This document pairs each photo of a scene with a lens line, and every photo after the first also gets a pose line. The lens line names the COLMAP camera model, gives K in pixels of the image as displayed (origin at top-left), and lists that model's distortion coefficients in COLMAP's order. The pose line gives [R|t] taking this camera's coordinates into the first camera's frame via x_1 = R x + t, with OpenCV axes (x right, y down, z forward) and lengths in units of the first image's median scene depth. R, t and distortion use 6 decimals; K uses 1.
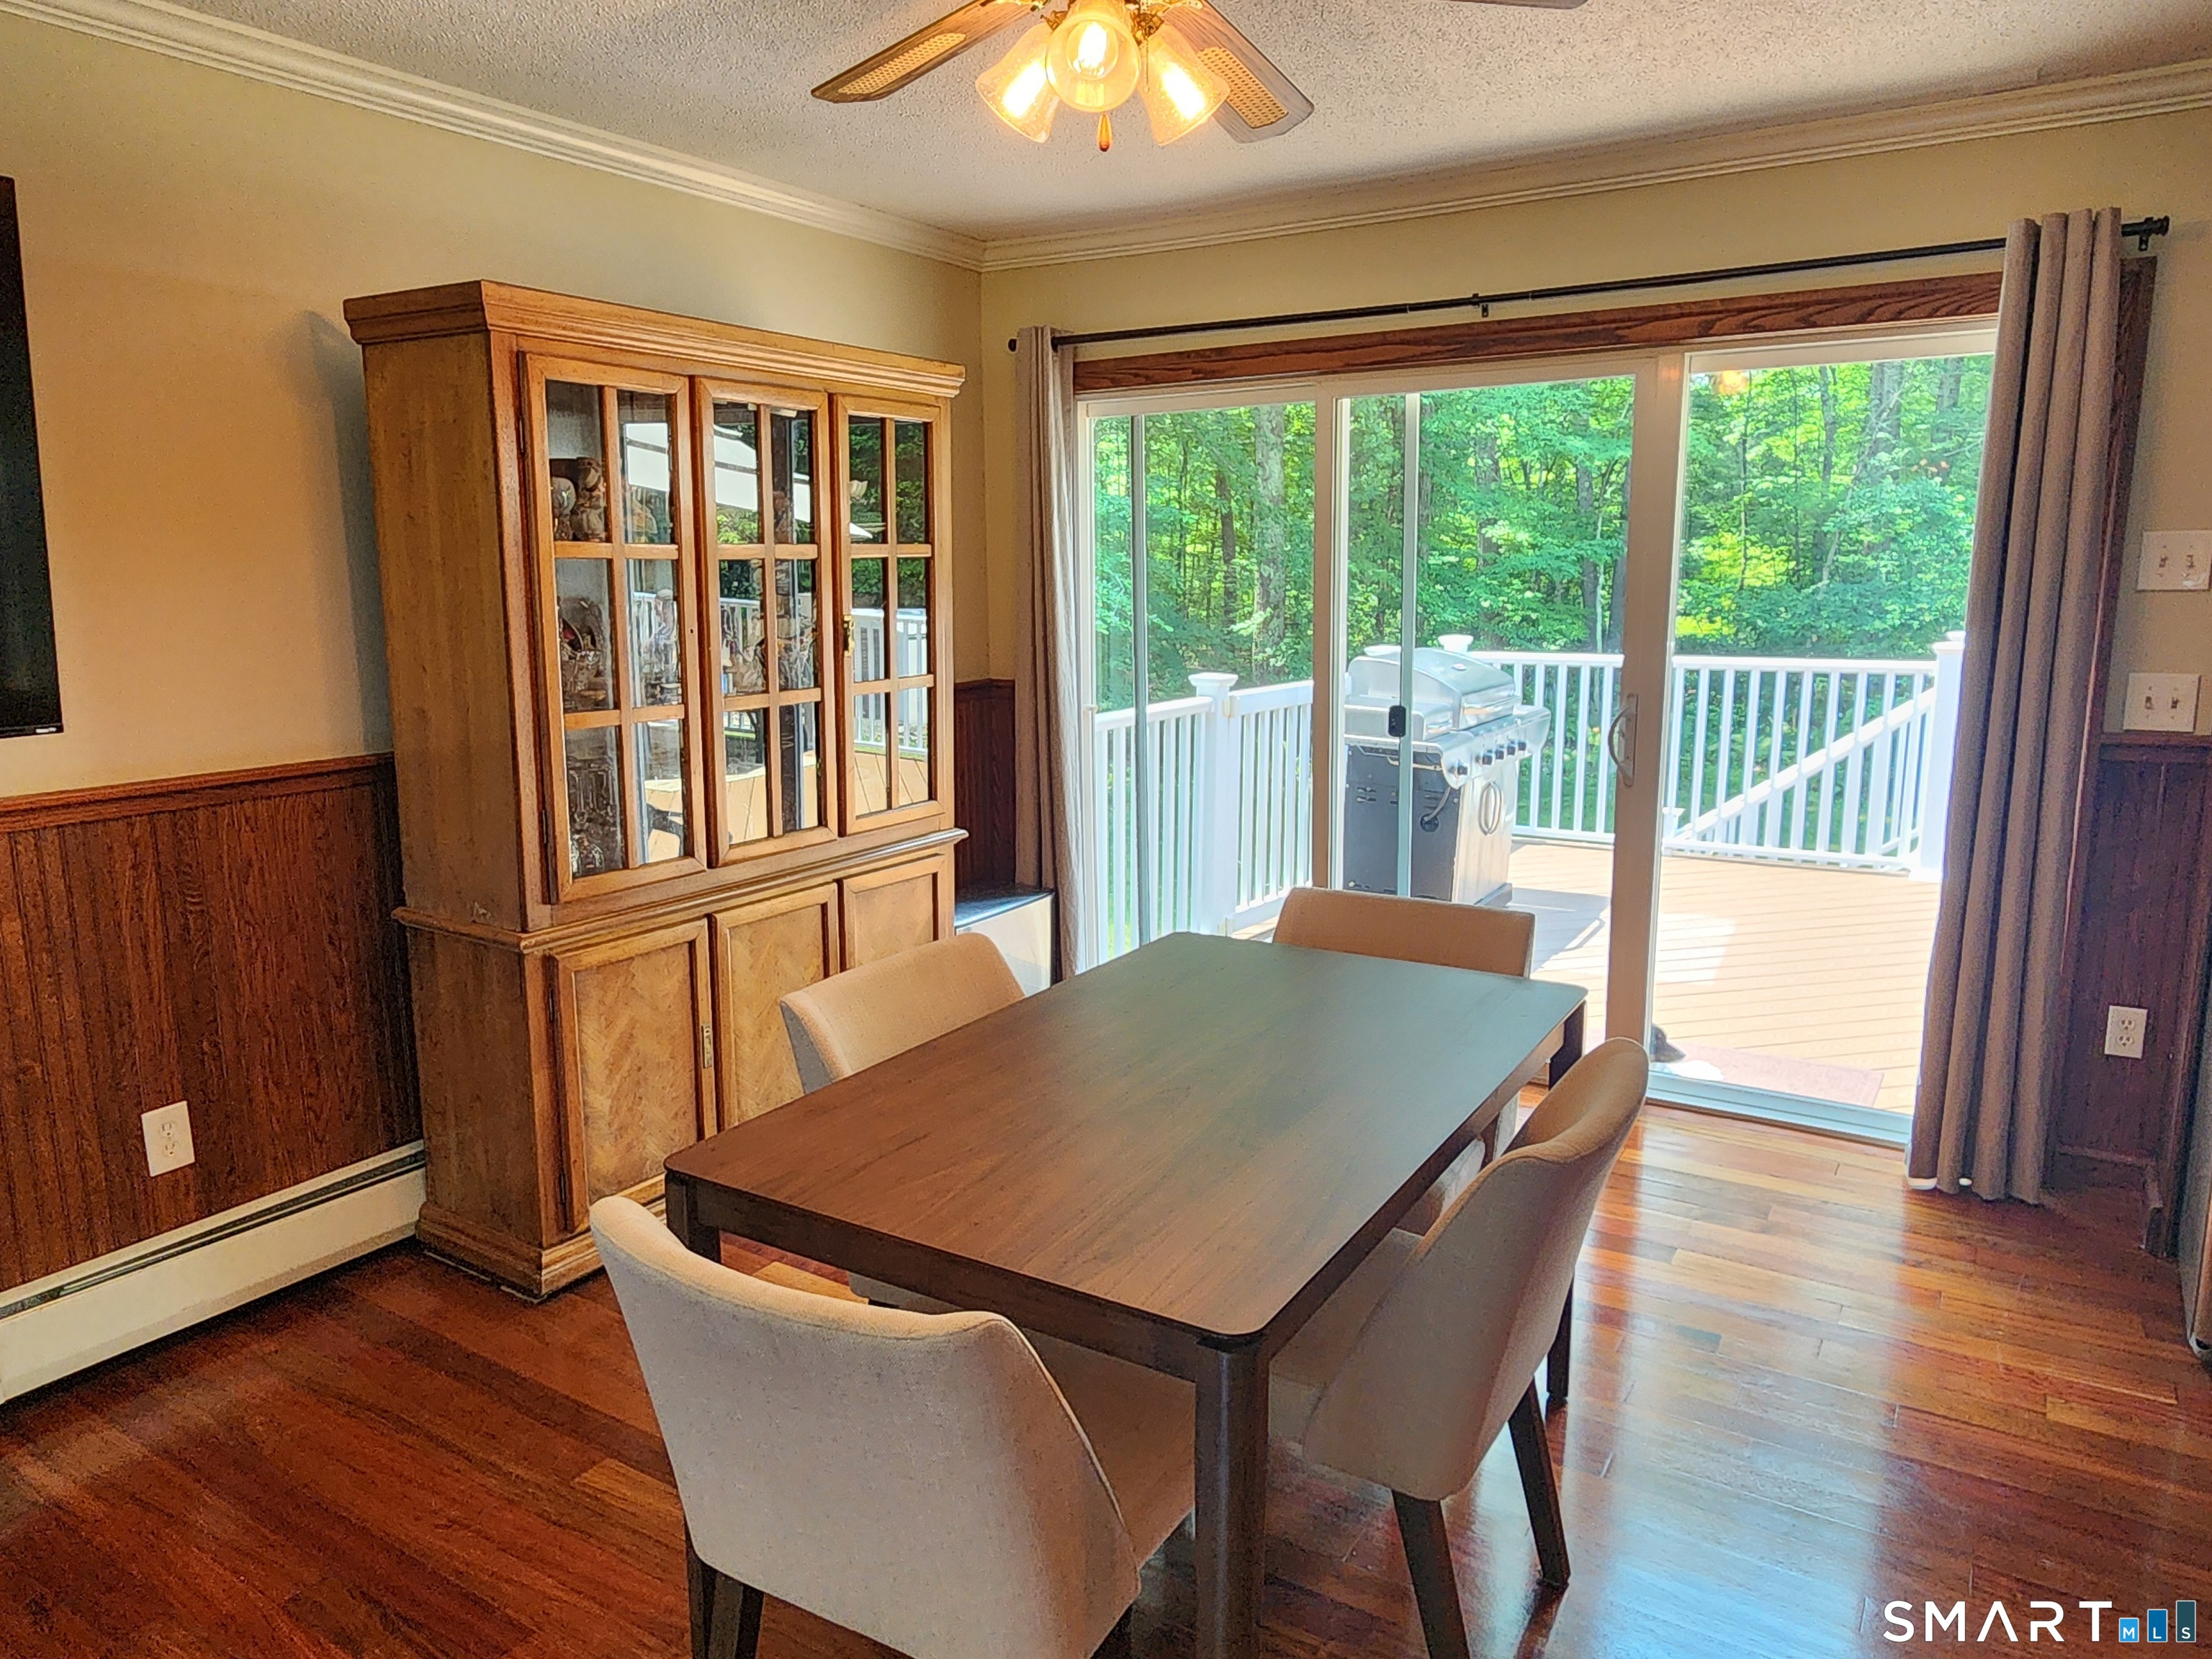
lens RADIAL K [[1463.3, 0, 1094.1], [0, 1463.3, 817.7], [0, 0, 1]] dist [-0.000453, 0.000114]
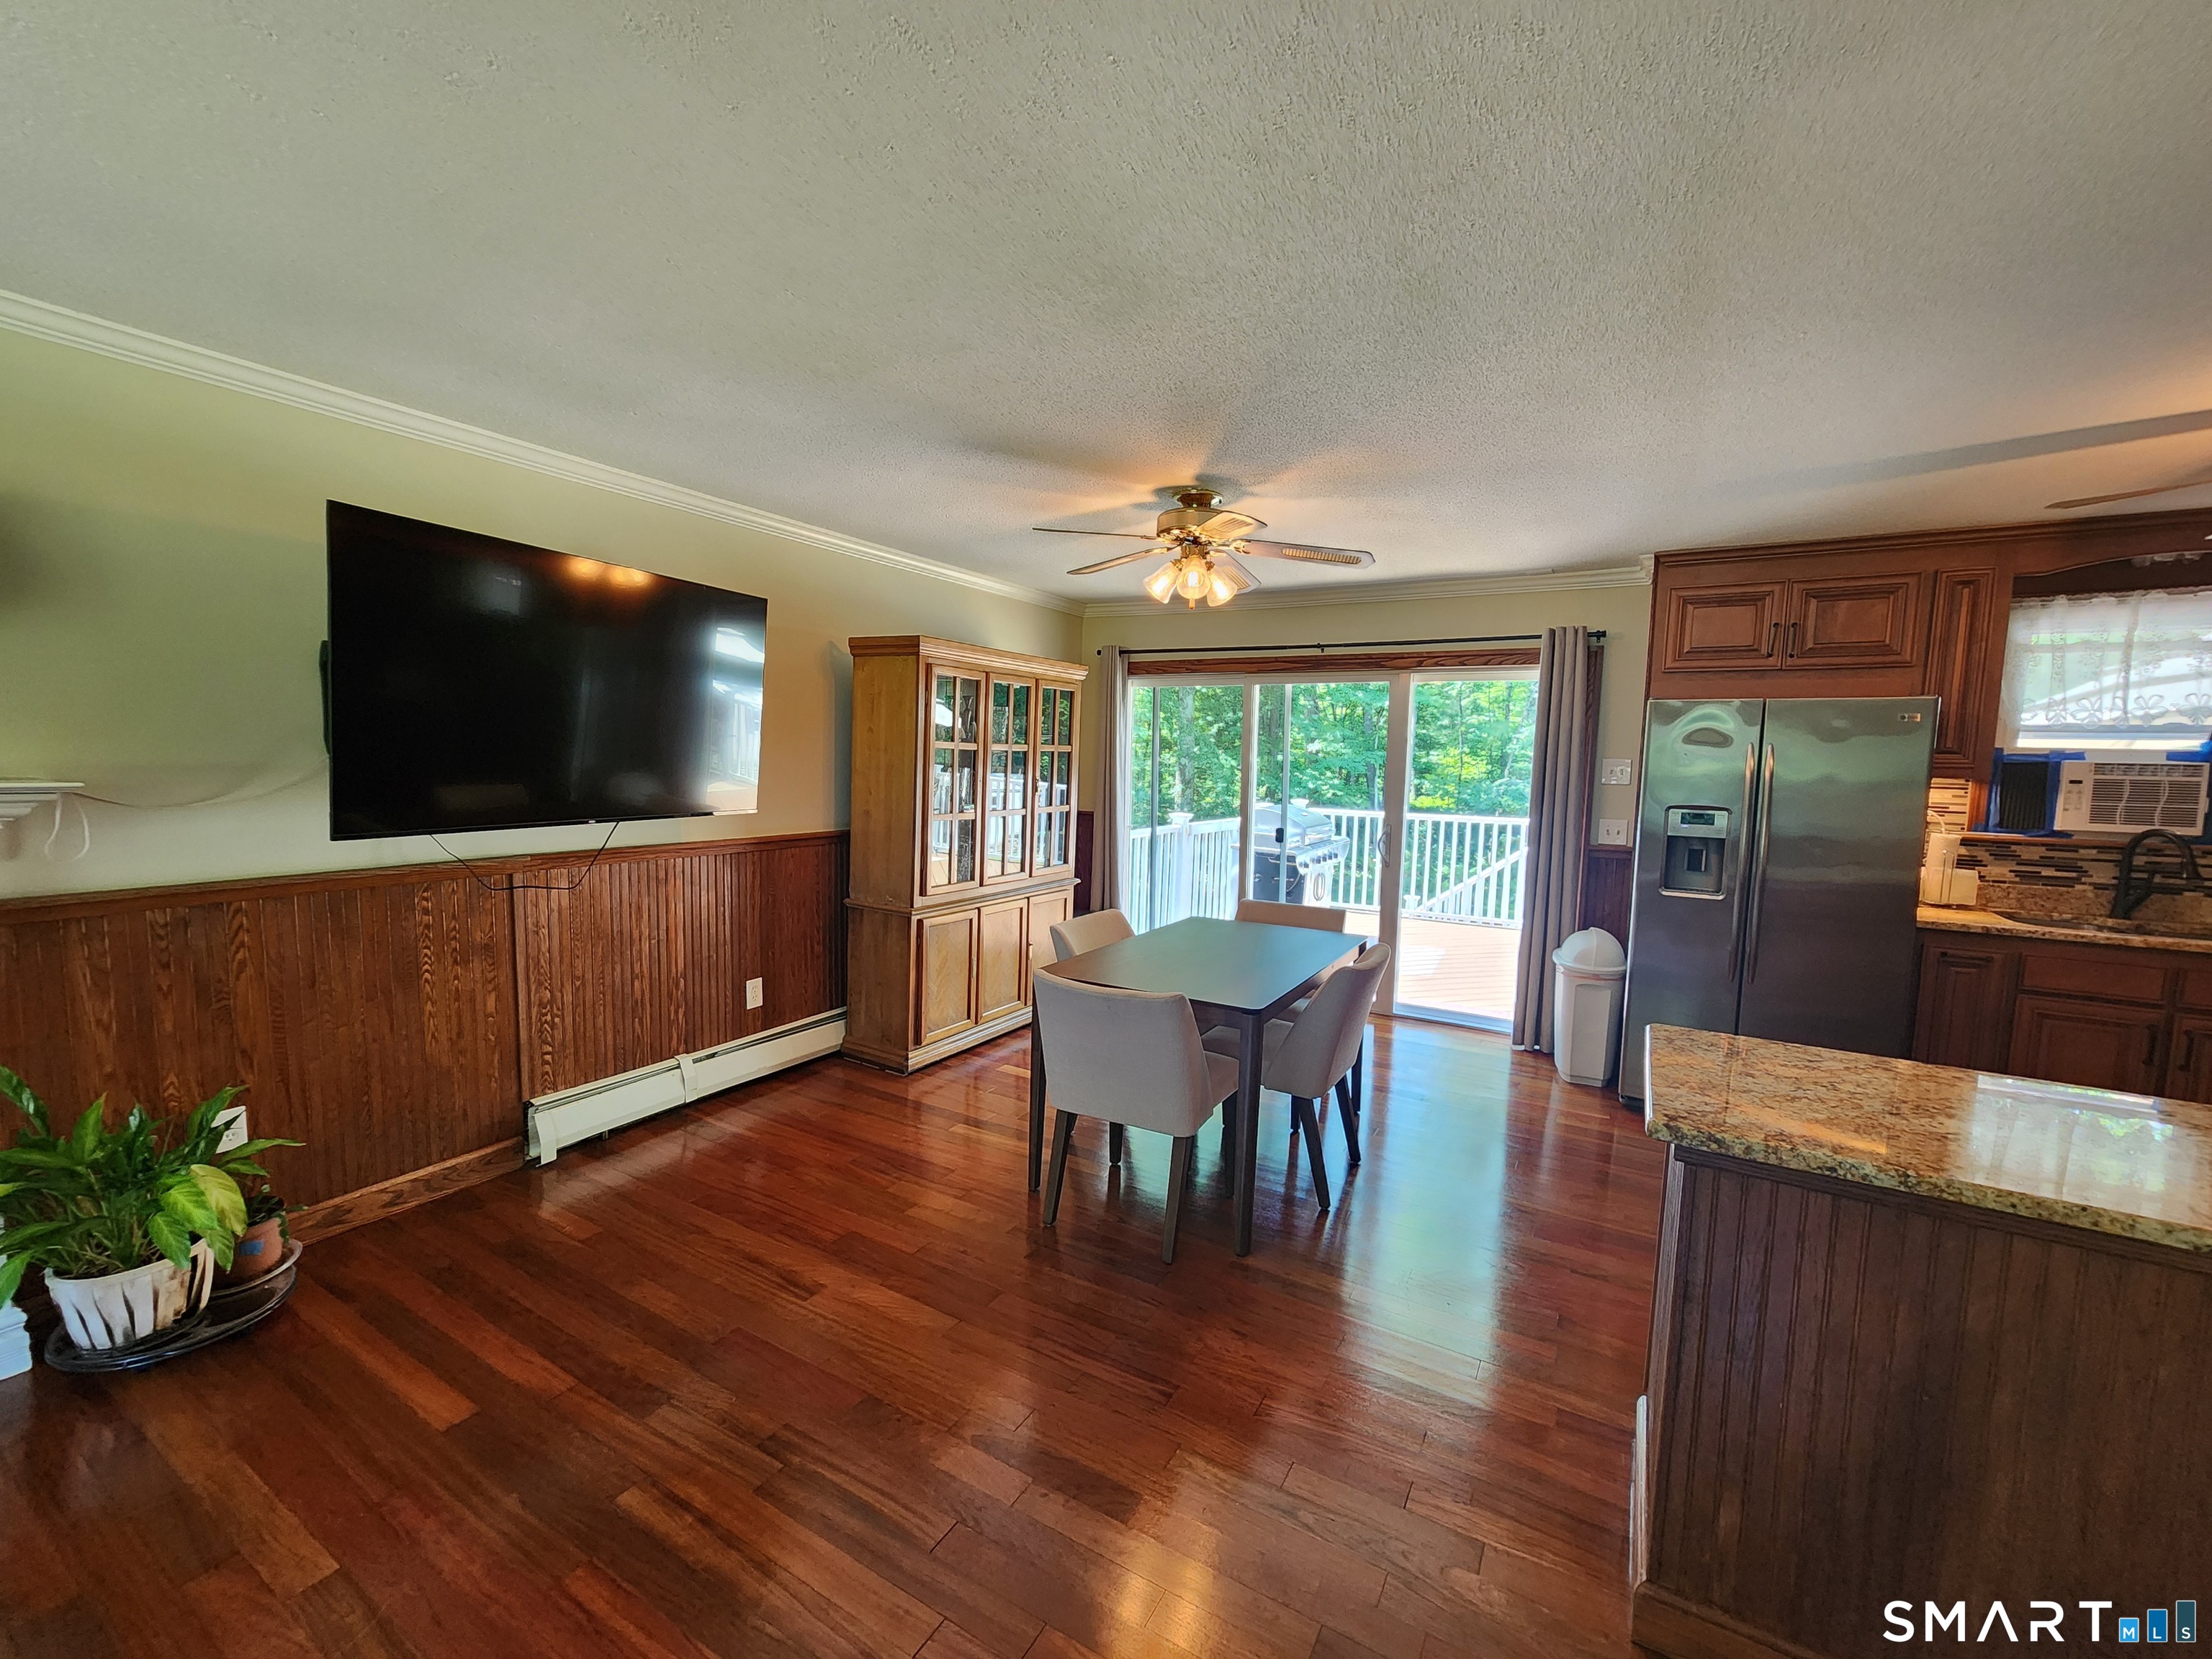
lens RADIAL K [[895.6, 0, 1106.0], [0, 895.6, 829.5], [0, 0, 1]] dist [-0.013811, 0.000015]
pose [[0.998831, 0.030599, 0.037421, -0.111481], [-0.027218, 0.995772, -0.087732, 0.055580], [-0.039947, 0.086610, 0.995441, -0.335956]]
